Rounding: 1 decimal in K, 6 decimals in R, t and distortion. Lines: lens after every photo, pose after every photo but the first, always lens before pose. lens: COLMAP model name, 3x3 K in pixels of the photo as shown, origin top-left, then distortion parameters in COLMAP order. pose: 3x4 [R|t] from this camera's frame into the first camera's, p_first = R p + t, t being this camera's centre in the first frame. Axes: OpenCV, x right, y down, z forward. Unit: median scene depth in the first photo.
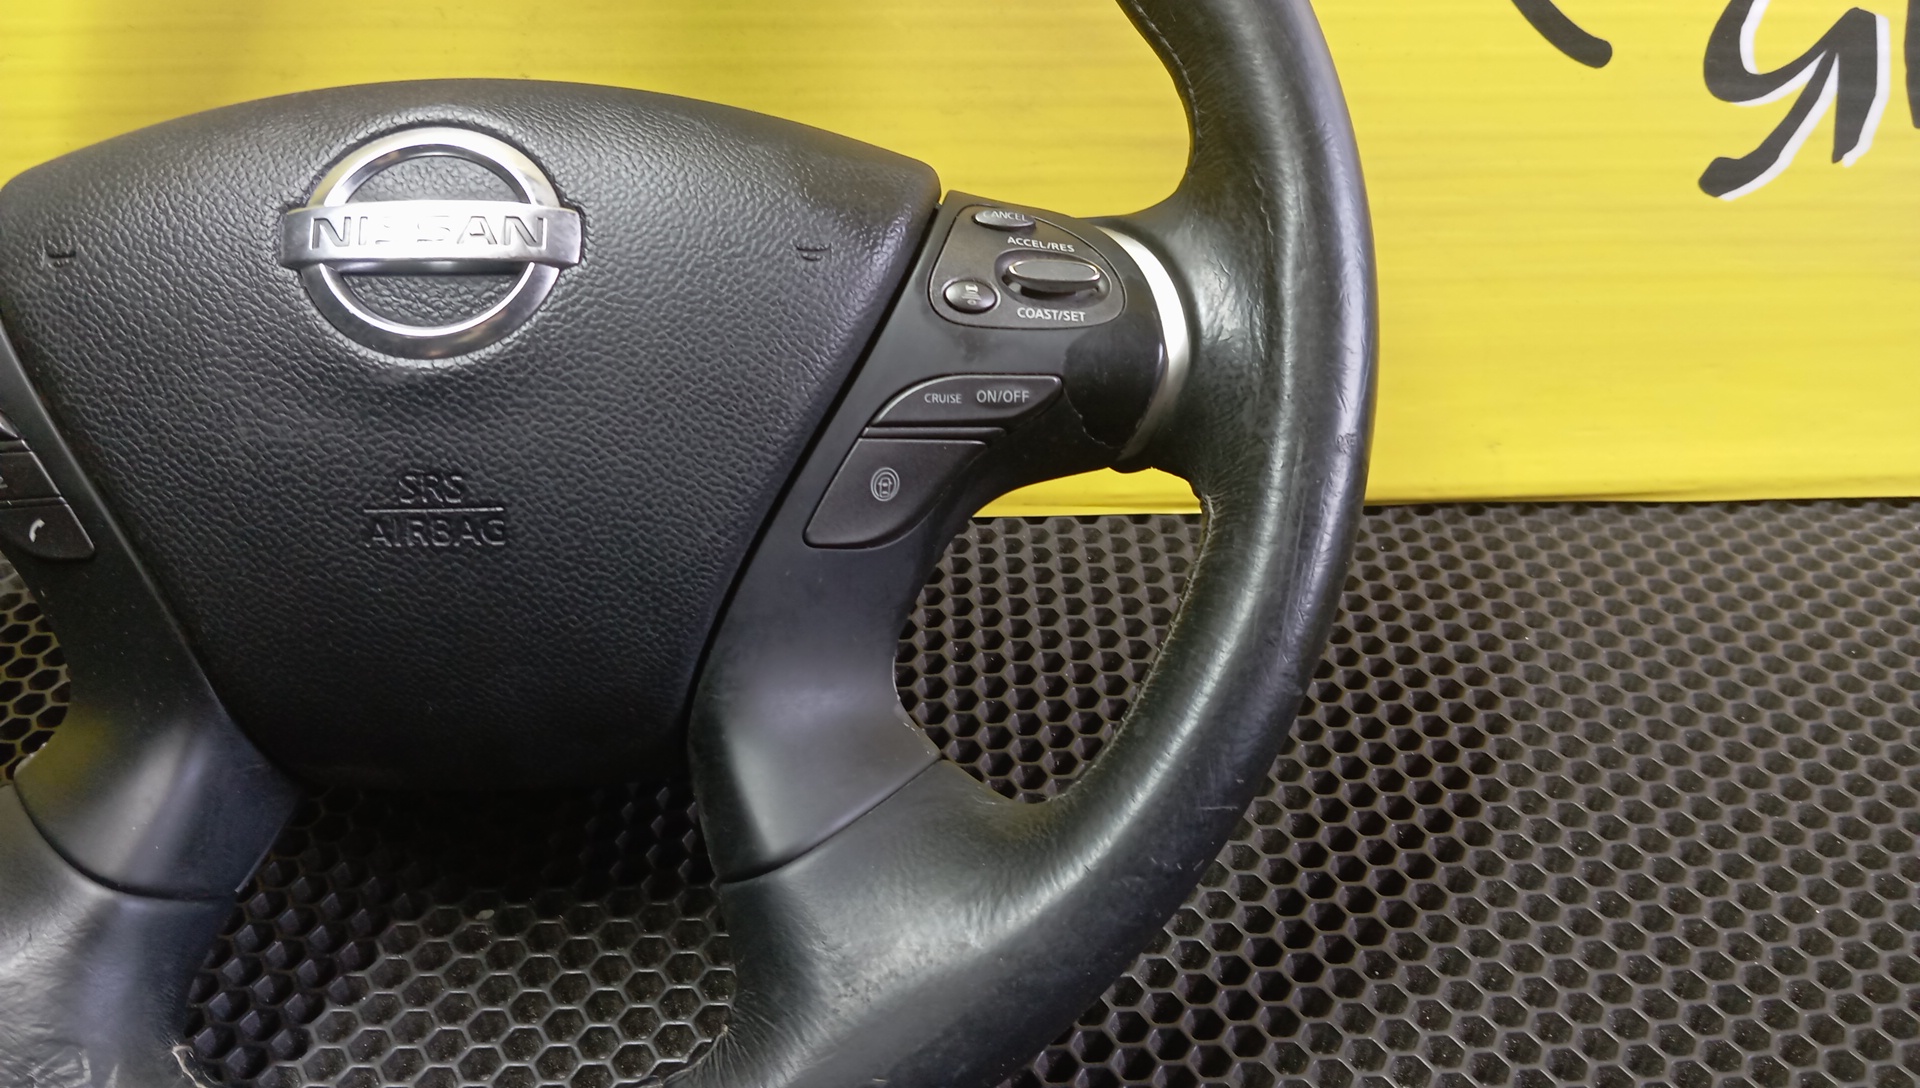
lens RADIAL K [[1596.4, 0, 956.3], [0, 1596.4, 557.5], [0, 0, 1]] dist [0.084068, -0.196924]
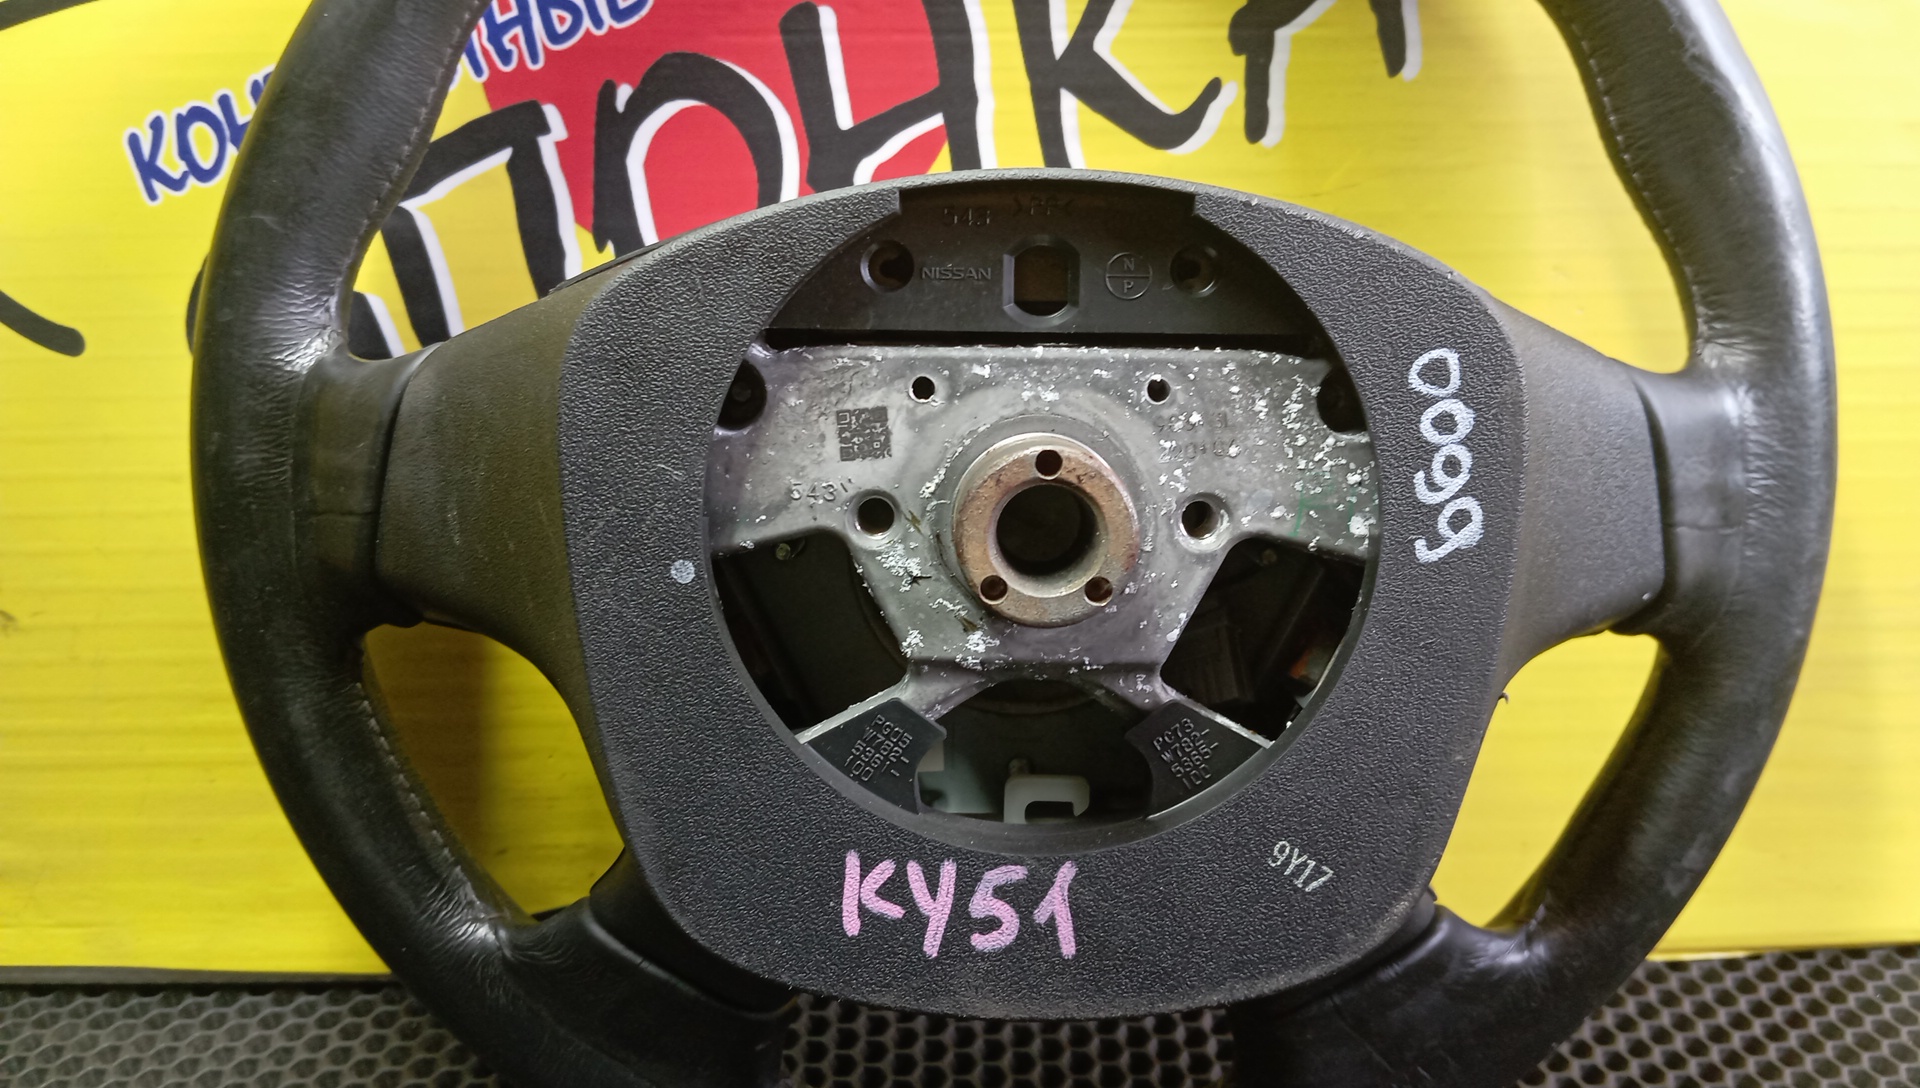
lens RADIAL K [[1596.4, 0, 953.9], [0, 1596.4, 551.5], [0, 0, 1]] dist [0.084068, -0.196924]
pose [[0.999539, -0.006366, -0.029700, -0.394403], [0.001283, 0.985765, -0.168125, -0.166067], [0.030347, 0.168009, 0.985318, -0.006242]]
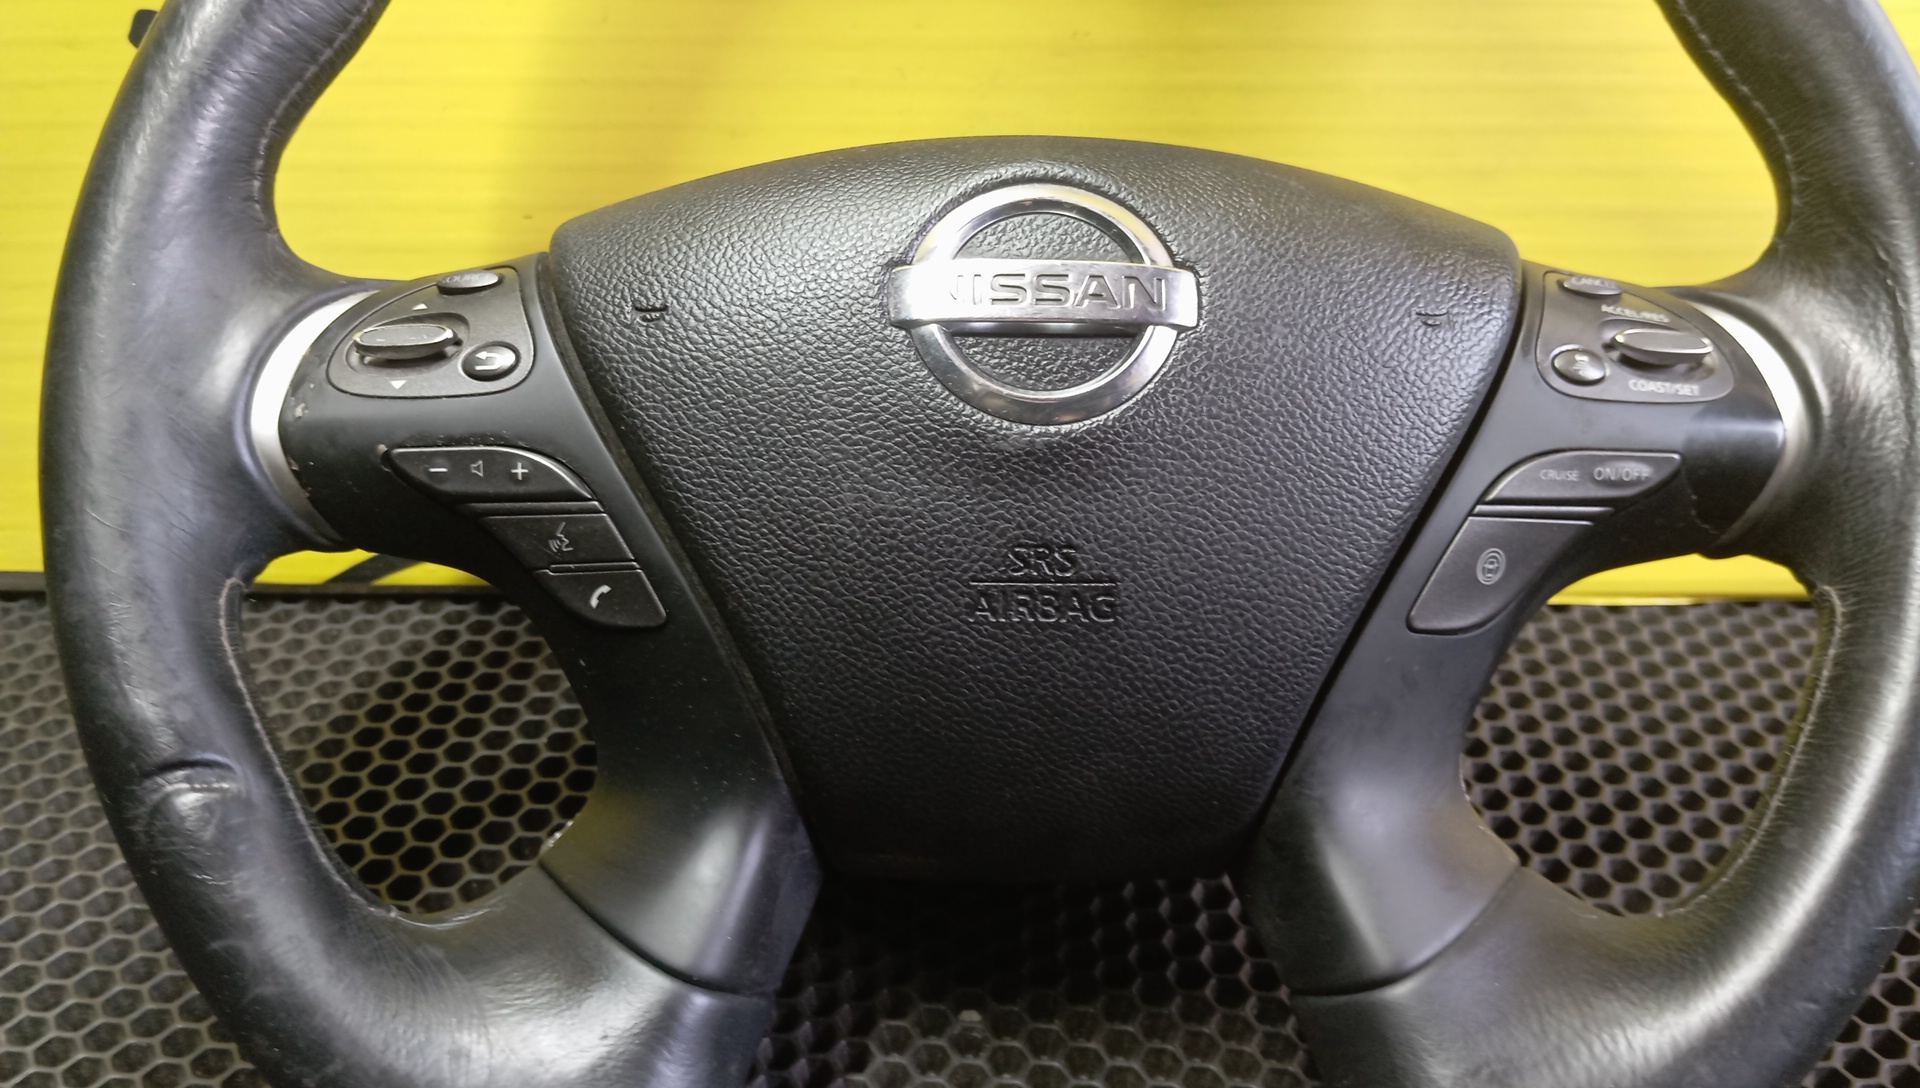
lens RADIAL K [[1596.4, 0, 947.0], [0, 1596.4, 561.3], [0, 0, 1]] dist [0.084068, -0.196924]
pose [[0.999180, 0.021394, -0.034375, -0.332059], [-0.023031, 0.998583, -0.047973, 0.003236], [0.033300, 0.048725, 0.998257, 0.058719]]
